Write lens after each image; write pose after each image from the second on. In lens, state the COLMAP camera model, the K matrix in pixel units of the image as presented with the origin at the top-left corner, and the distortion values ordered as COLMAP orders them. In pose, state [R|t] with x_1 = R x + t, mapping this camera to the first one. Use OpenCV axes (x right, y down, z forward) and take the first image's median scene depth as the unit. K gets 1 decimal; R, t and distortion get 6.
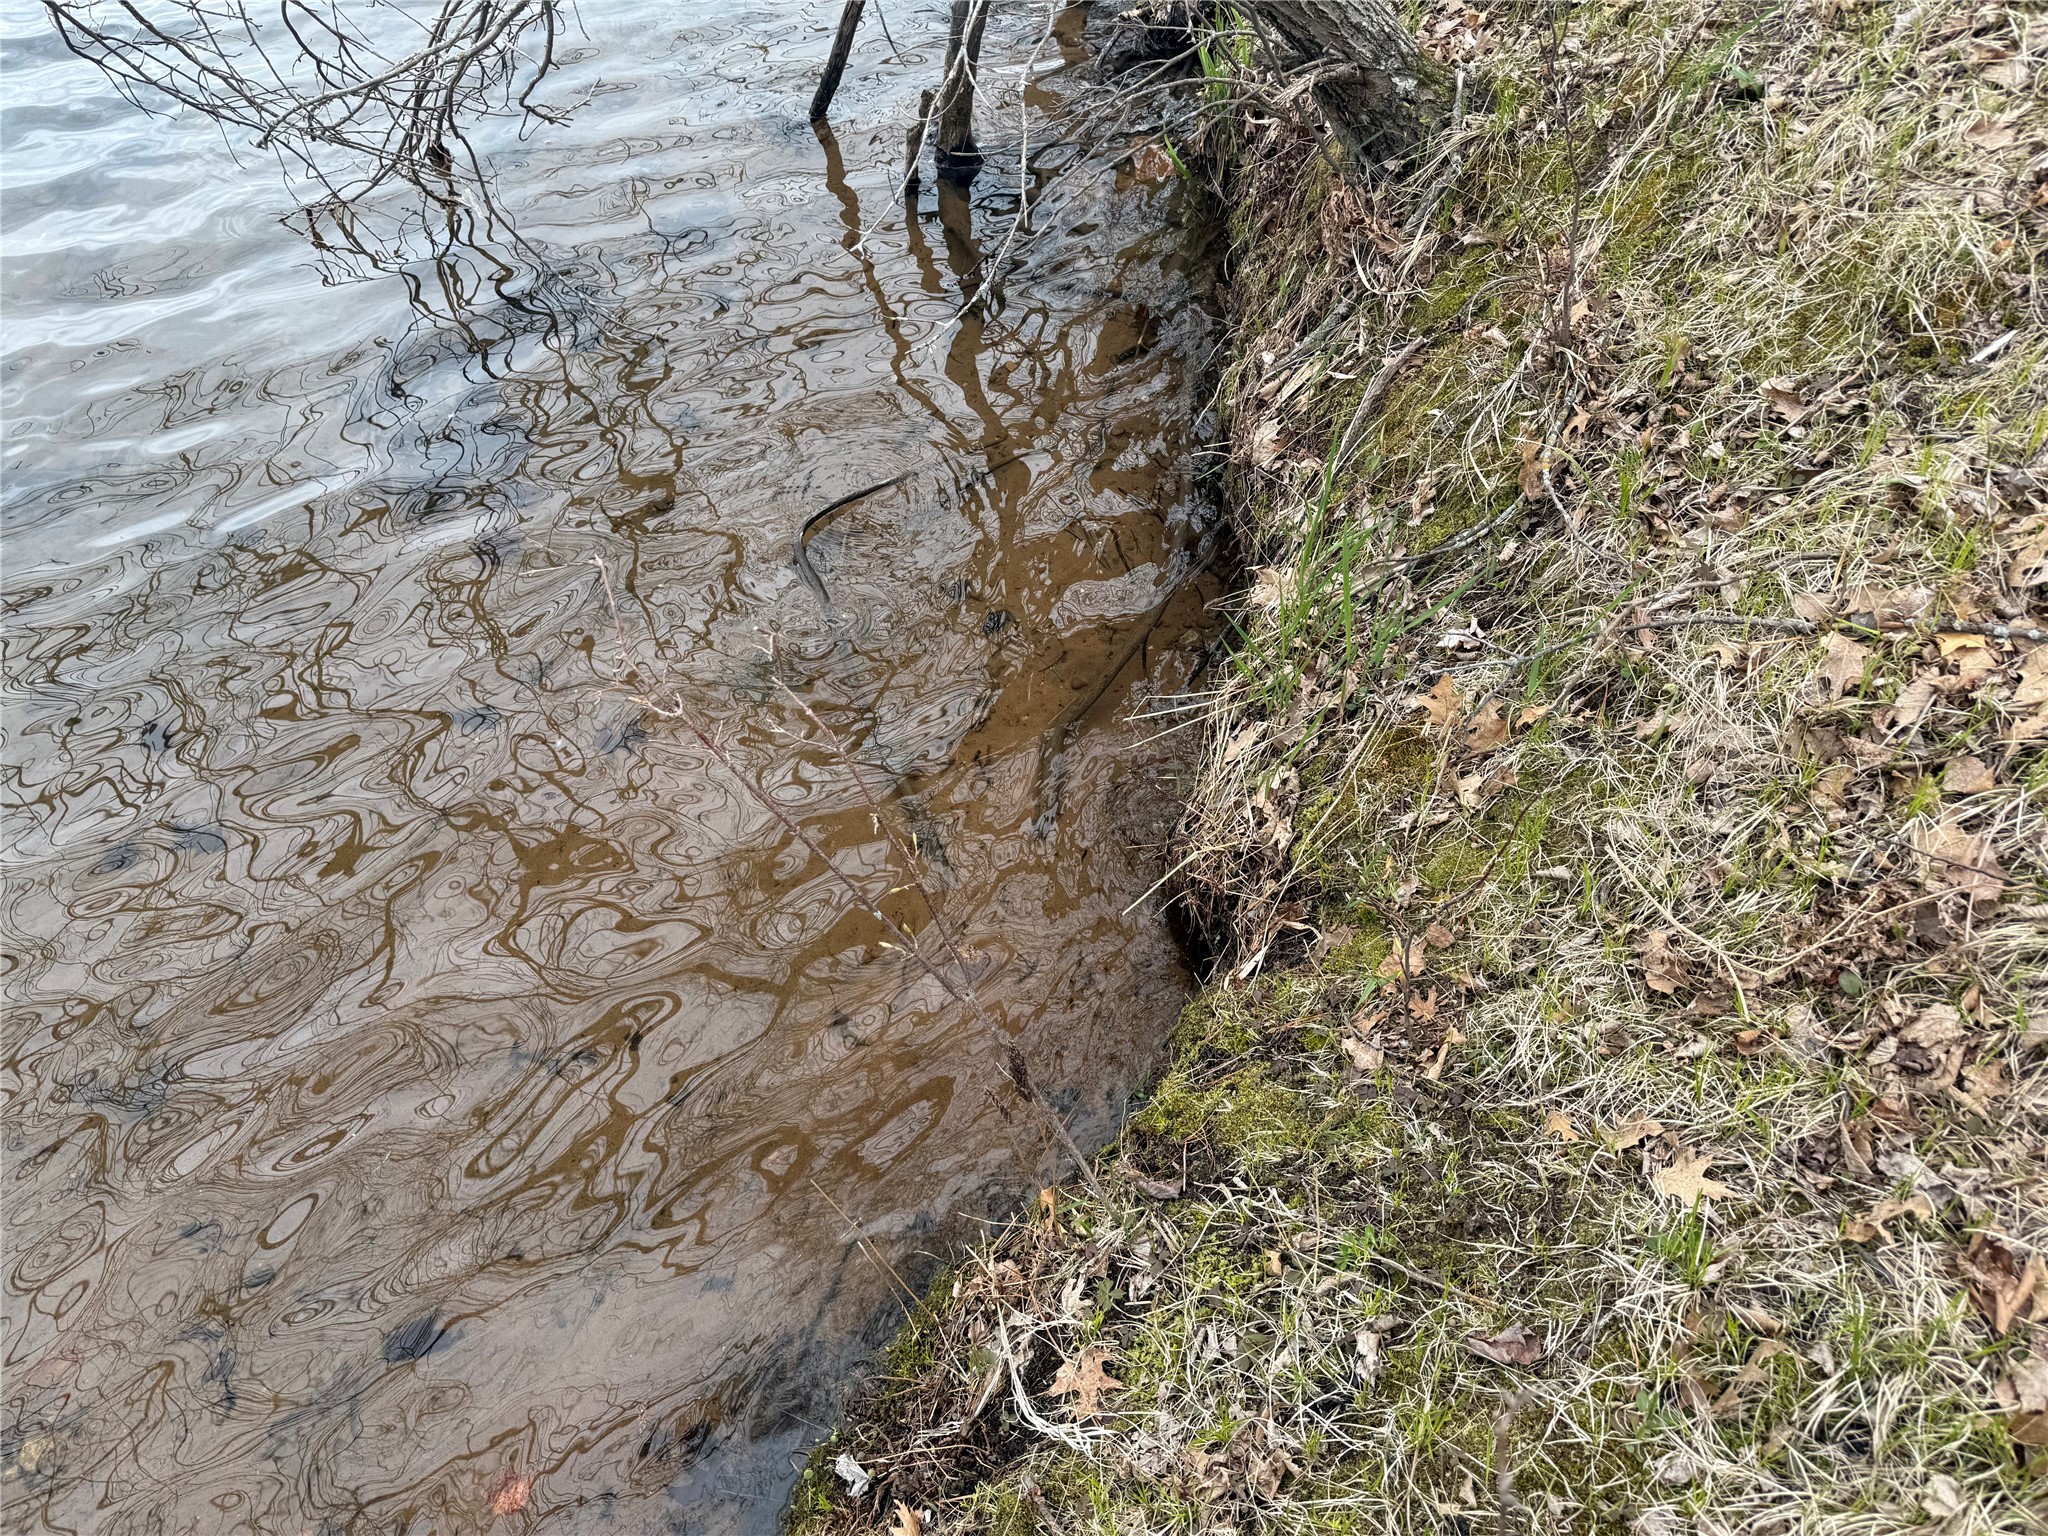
lens RADIAL K [[1457.4, 0, 1042.7], [0, 1457.4, 667.5], [0, 0, 1]] dist [0.095699, -0.148074]
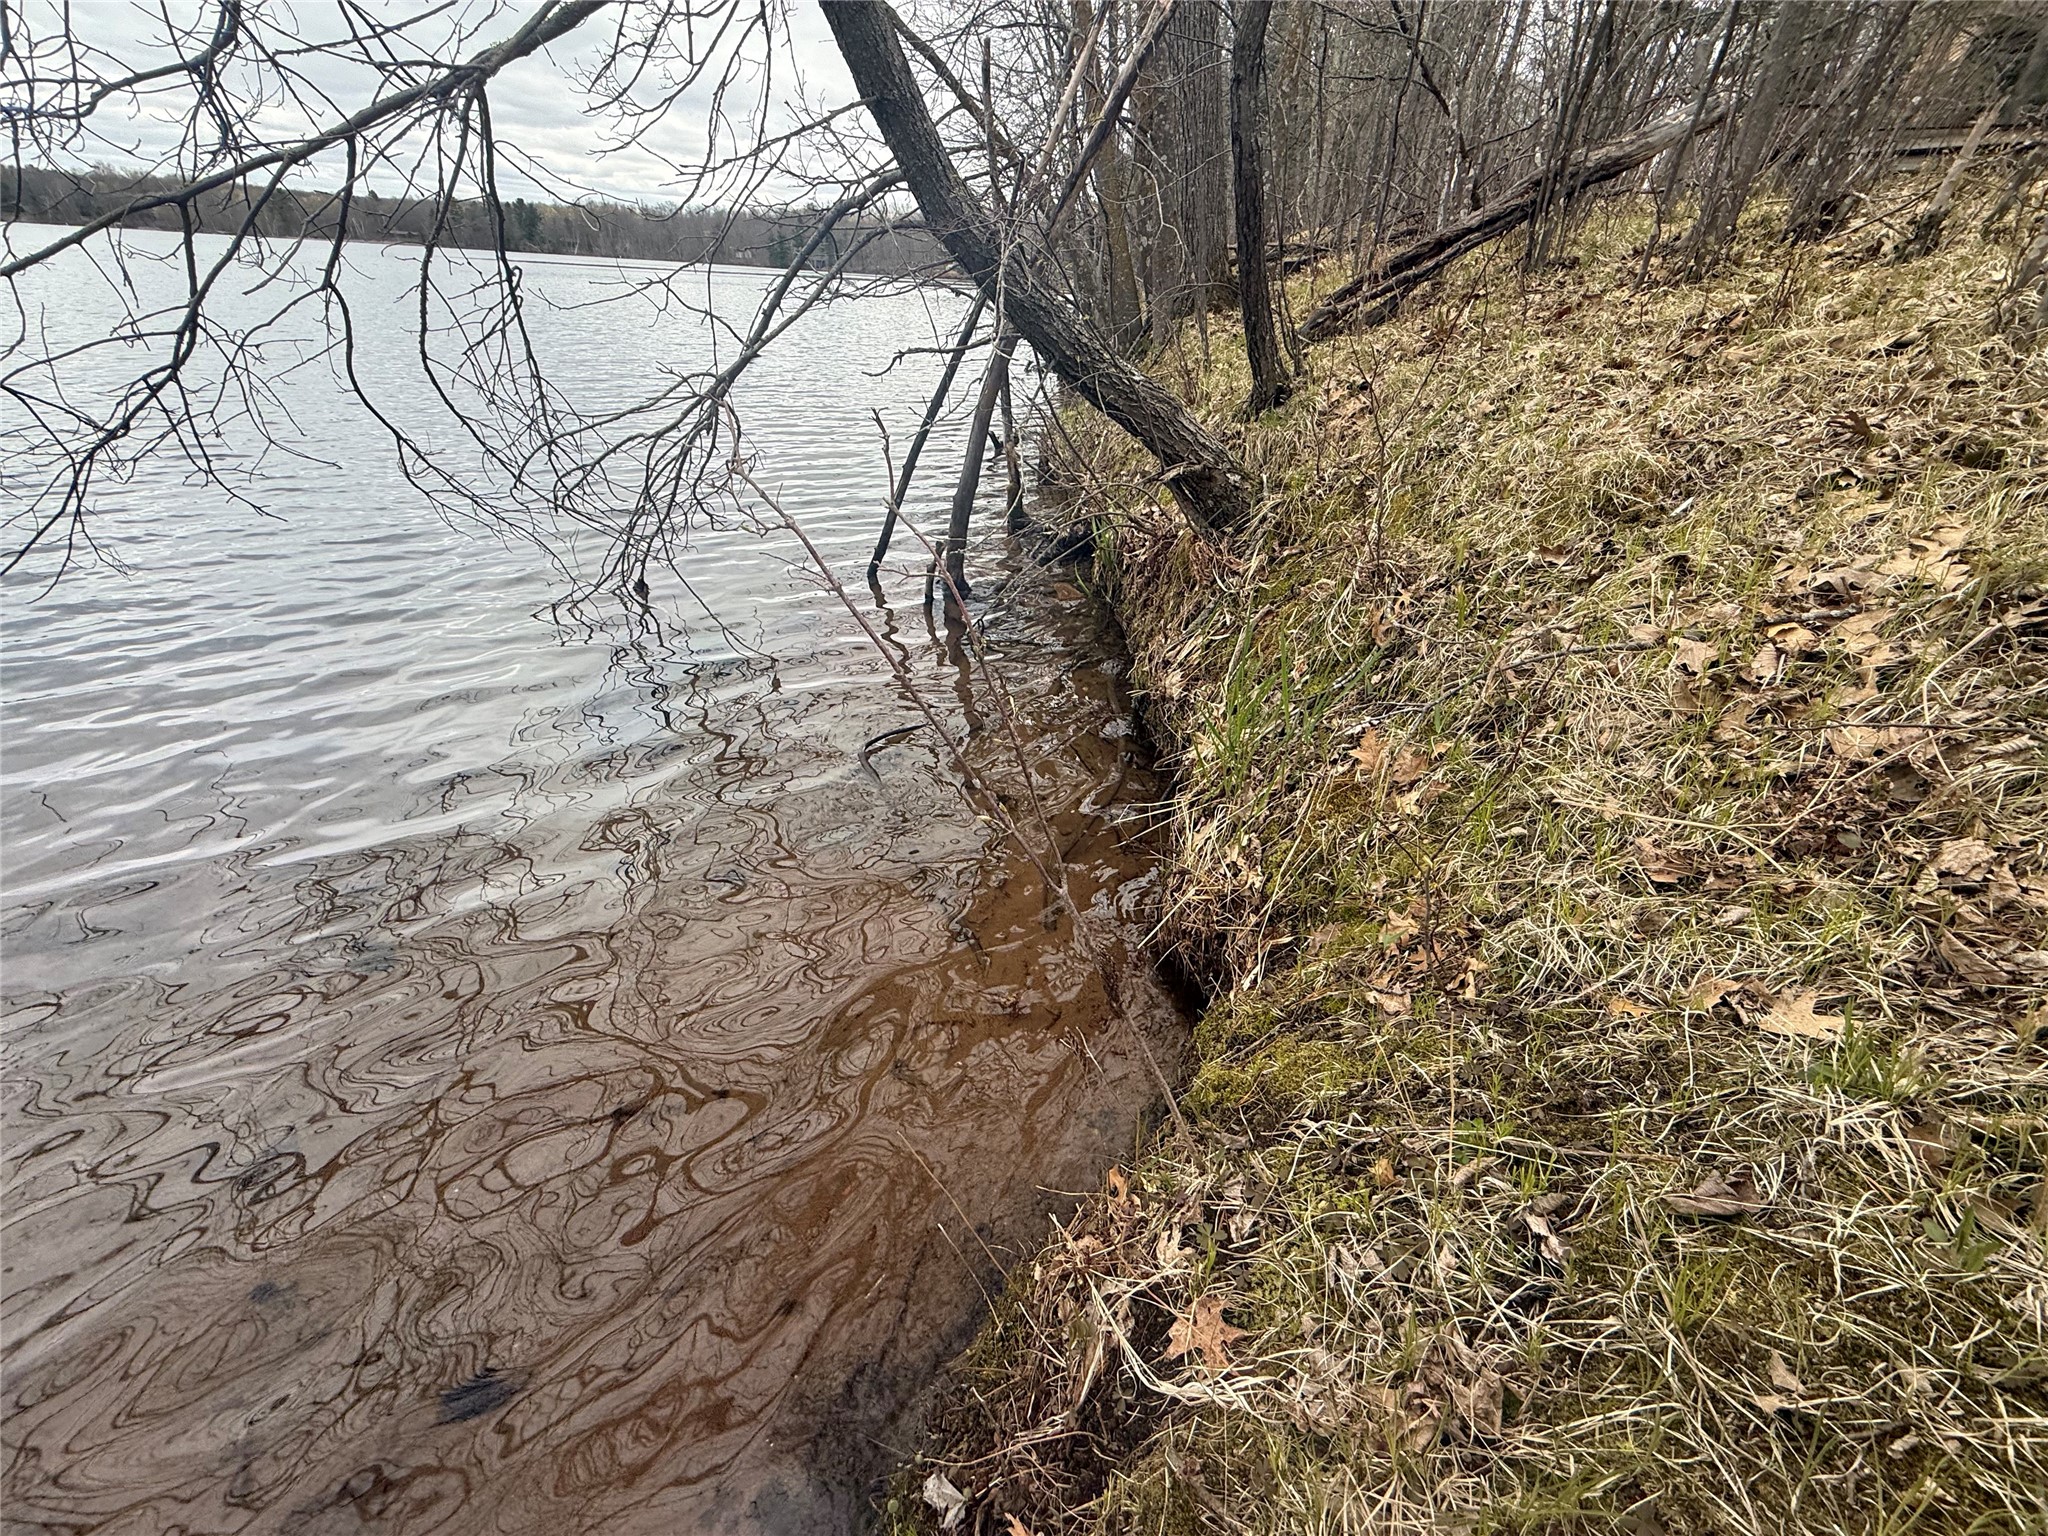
lens RADIAL K [[806.3, 0, 1033.2], [0, 806.3, 769.1], [0, 0, 1]] dist [0.001288, -0.000064]
pose [[0.996449, -0.043607, 0.072027, -0.089532], [0.063438, 0.951296, -0.301682, 0.276694], [-0.055364, 0.305180, 0.950684, 0.405996]]
